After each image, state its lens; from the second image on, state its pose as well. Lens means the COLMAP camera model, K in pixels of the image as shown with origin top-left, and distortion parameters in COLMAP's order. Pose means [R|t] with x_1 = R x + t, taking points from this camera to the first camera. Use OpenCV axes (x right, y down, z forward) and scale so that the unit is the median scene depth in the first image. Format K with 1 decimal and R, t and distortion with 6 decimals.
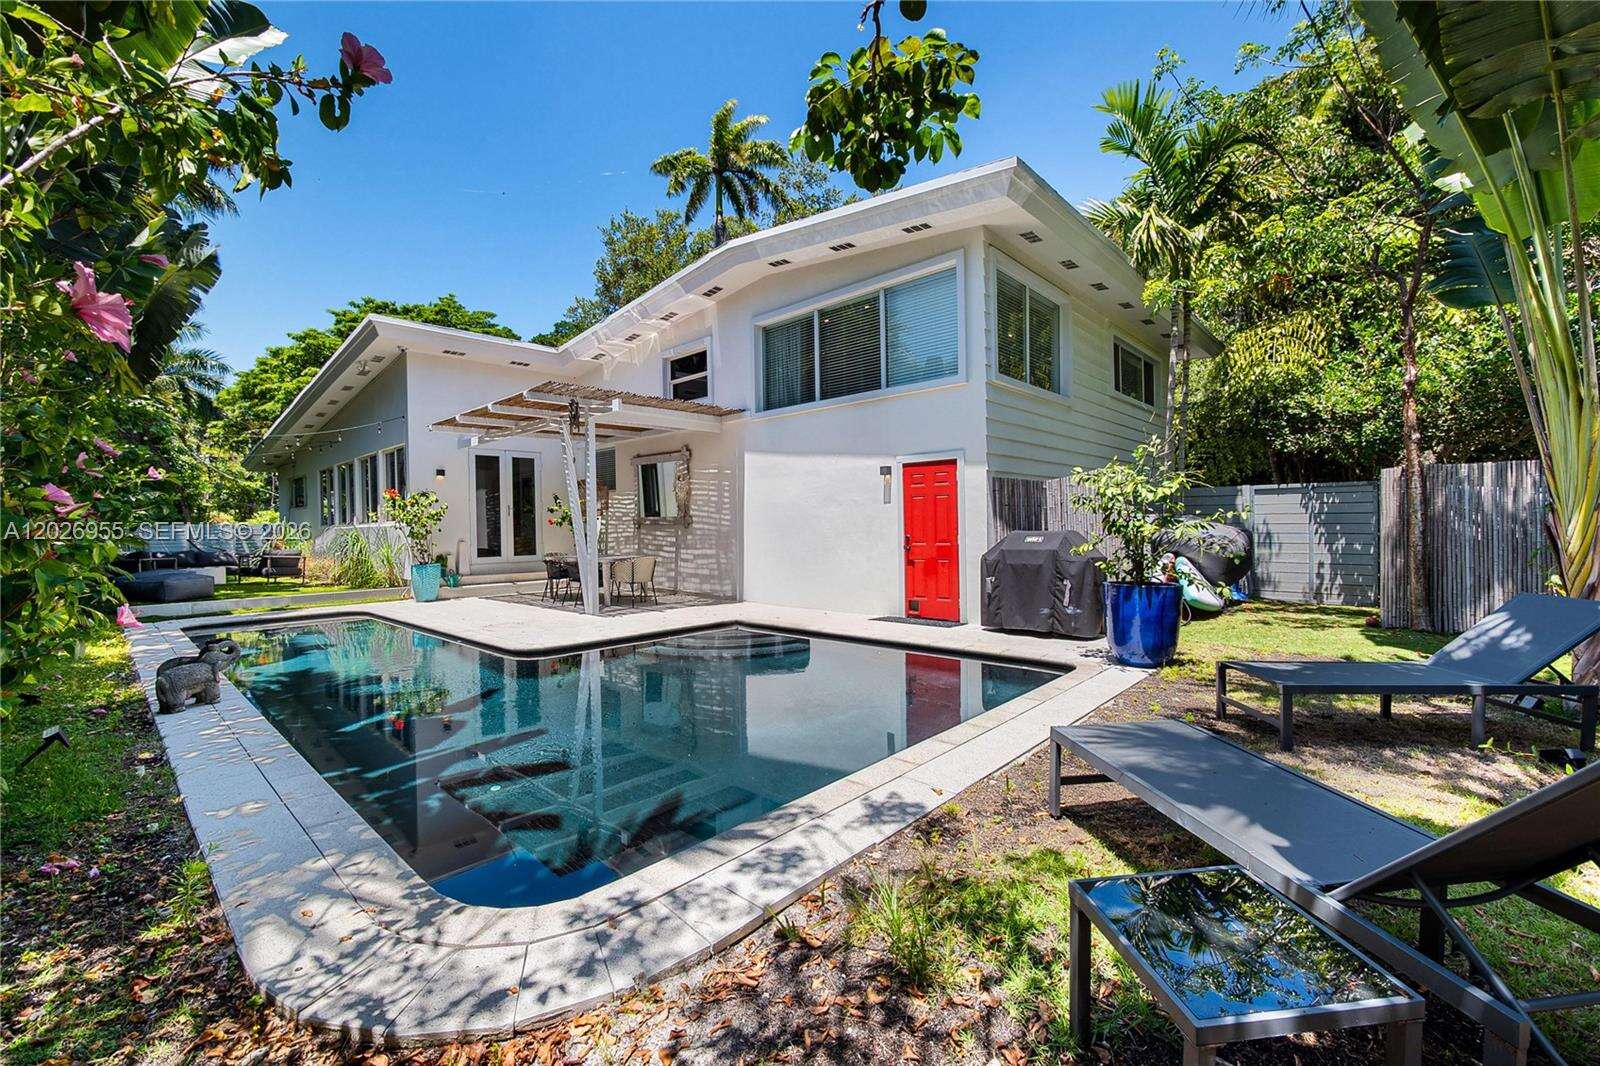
lens RADIAL K [[670.6, 0, 800.0], [0, 670.6, 533.0], [0, 0, 1]] dist [-0.006857, -0.000111]
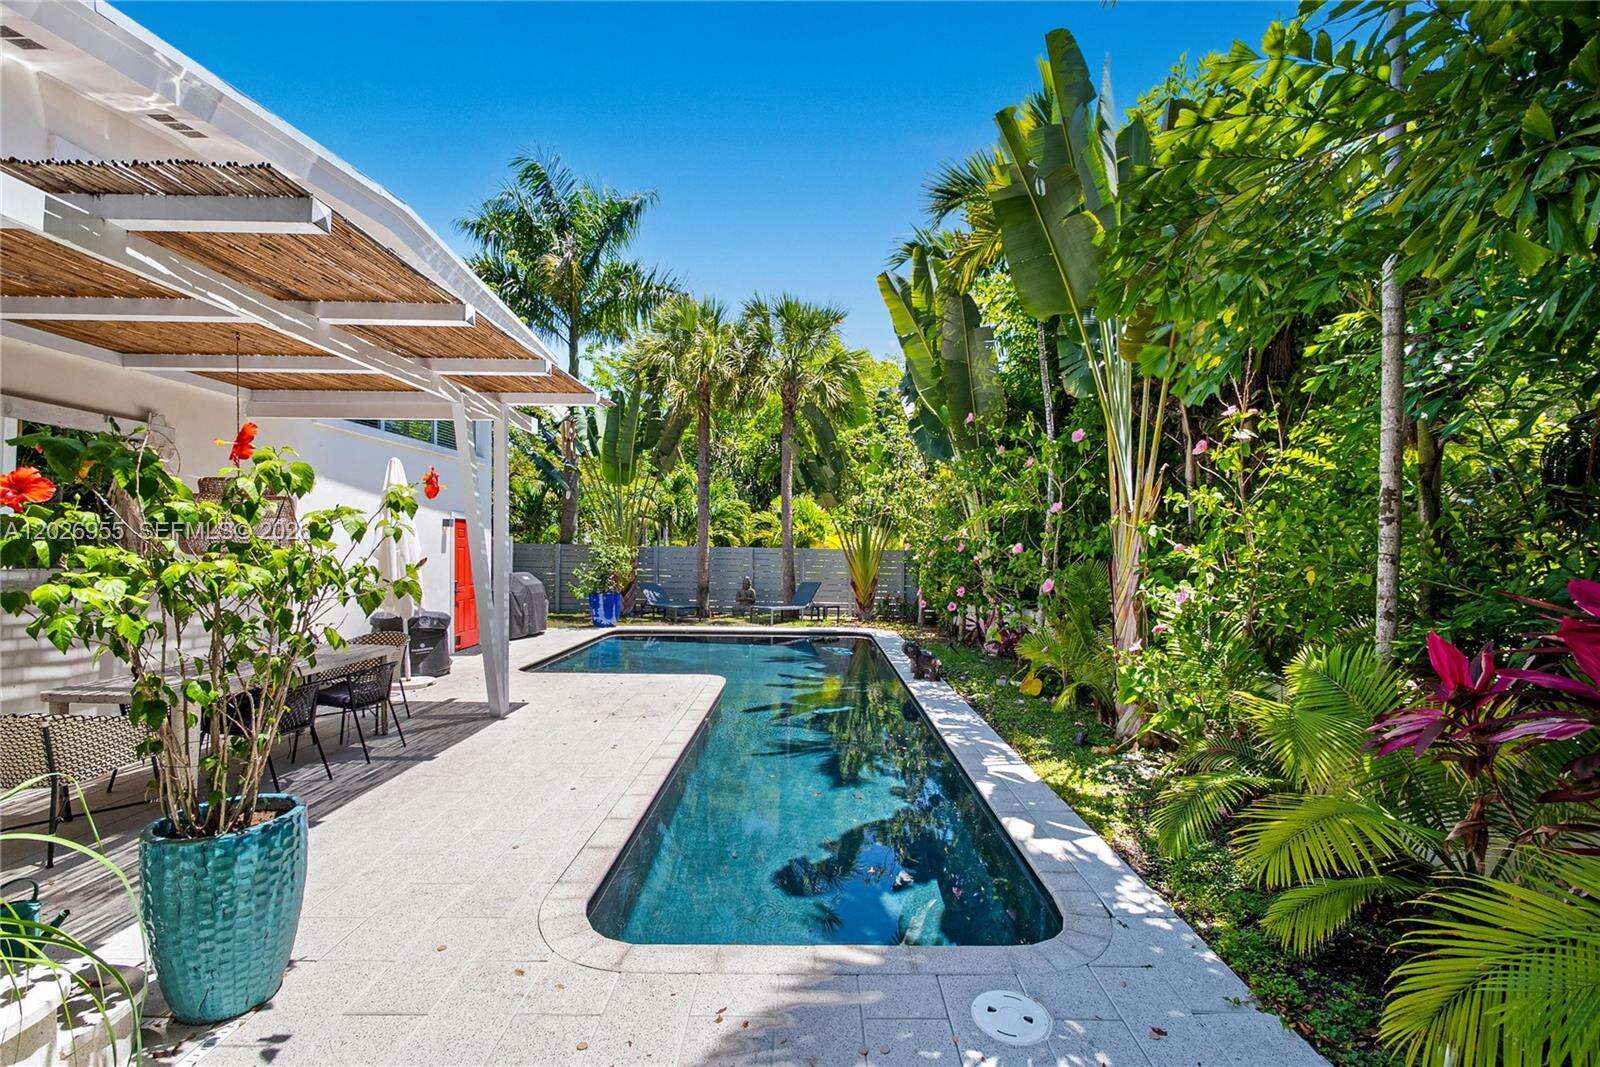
lens RADIAL K [[681.4, 0, 799.2], [0, 681.4, 566.2], [0, 0, 1]] dist [-0.010293, -0.000327]
pose [[-0.676120, -0.011273, 0.736705, -1.102959], [0.008040, 0.999711, 0.022676, -0.044128], [-0.736747, 0.021255, -0.675834, 1.358546]]
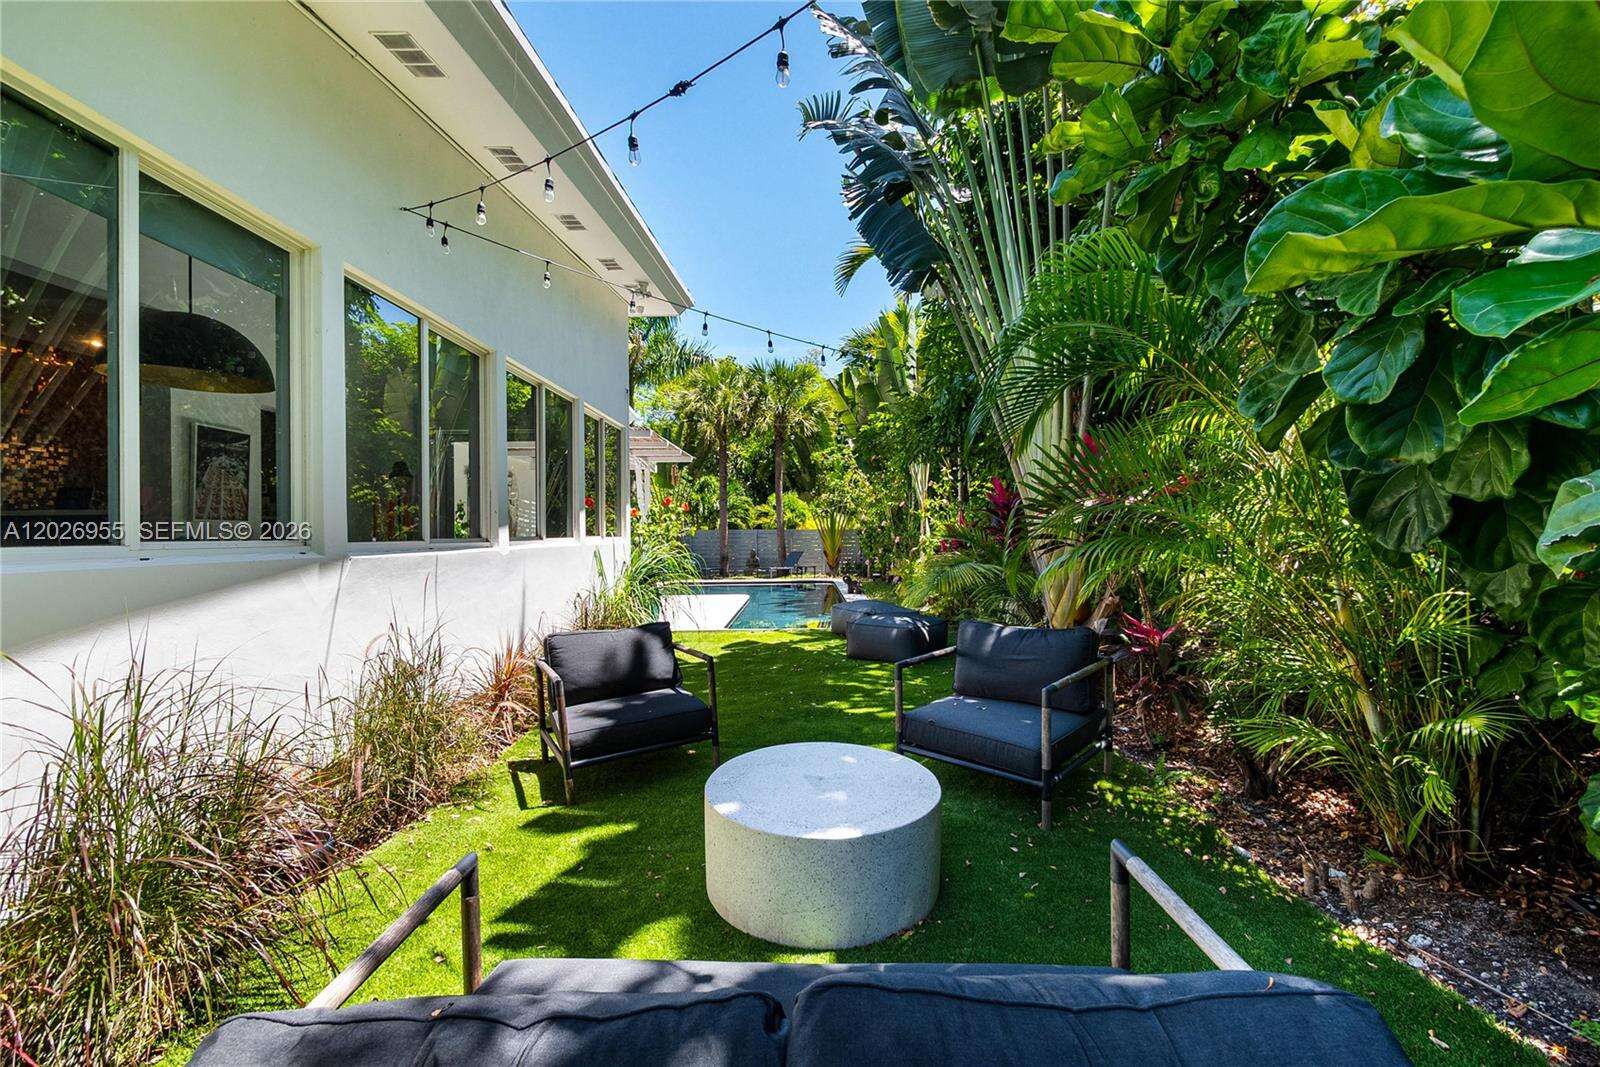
lens RADIAL K [[670.6, 0, 800.0], [0, 670.6, 533.5], [0, 0, 1]] dist [-0.006857, -0.000111]
pose [[-0.684300, 0.023283, 0.728829, -1.711216], [0.027816, 0.999596, -0.005817, -0.017815], [-0.728670, 0.016293, -0.684671, 1.896857]]
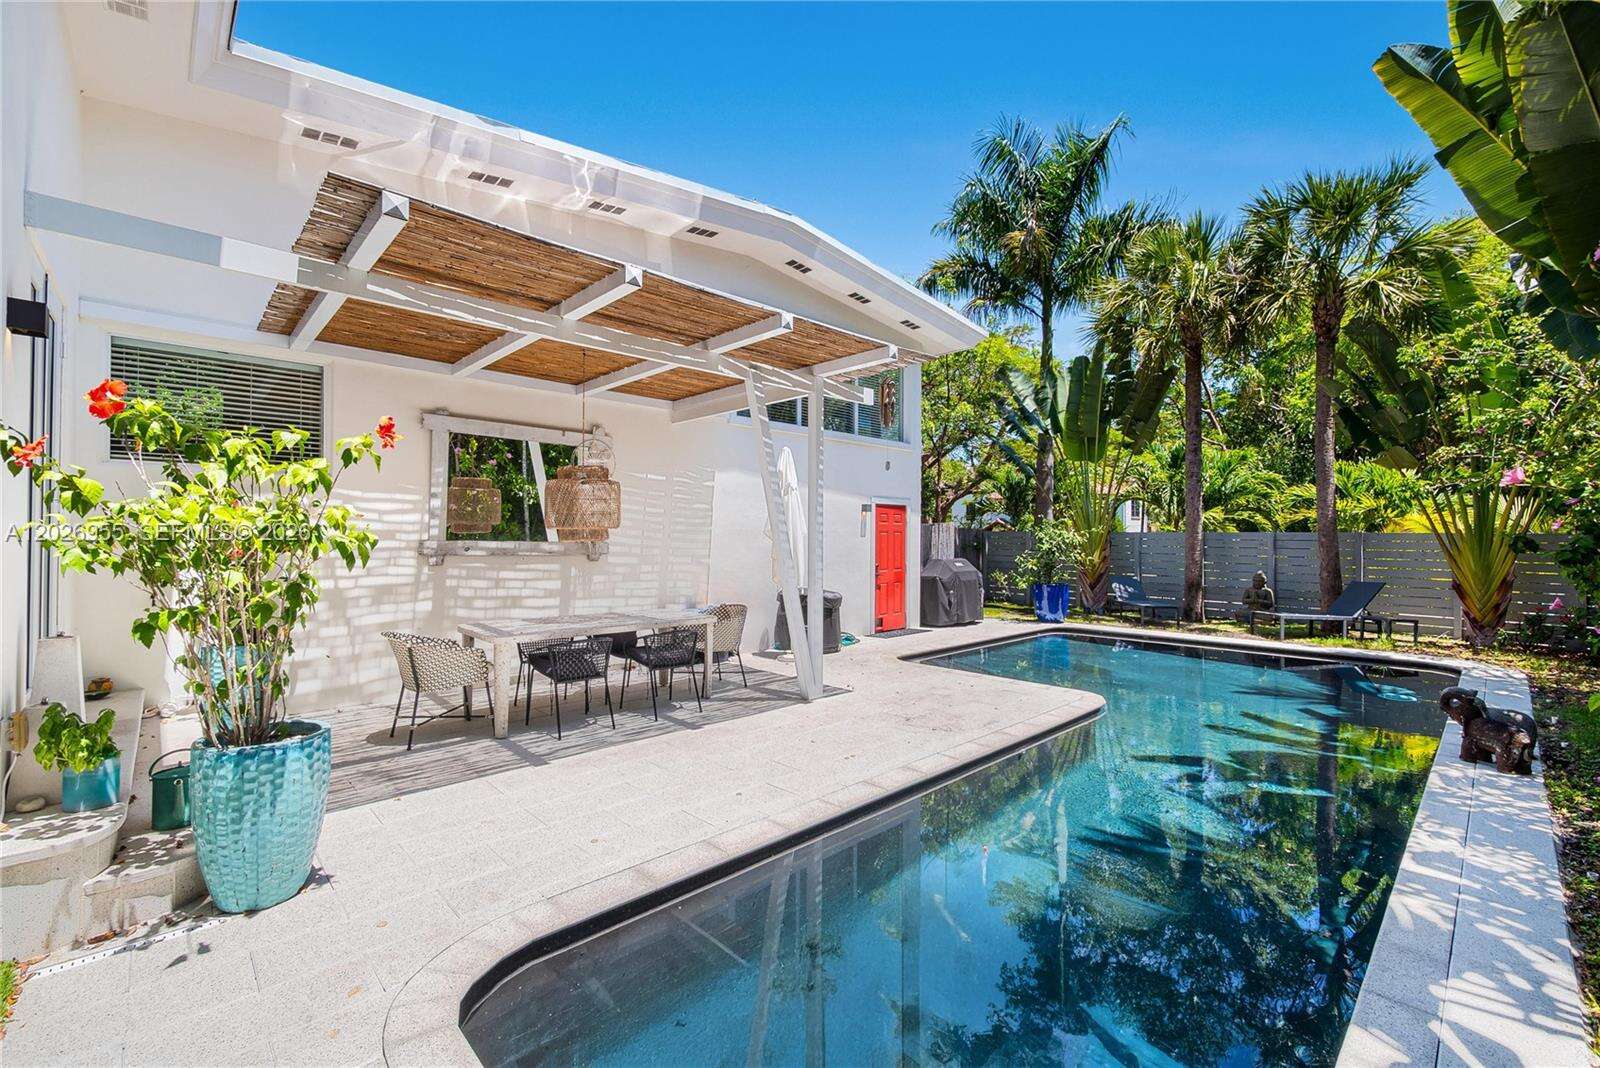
lens RADIAL K [[670.6, 0, 800.0], [0, 670.6, 534.0], [0, 0, 1]] dist [-0.006857, -0.000111]
pose [[0.059562, 0.022132, 0.997979, -1.043748], [0.003559, 0.999743, -0.022383, -0.024006], [-0.998218, 0.004885, 0.059468, 1.068659]]
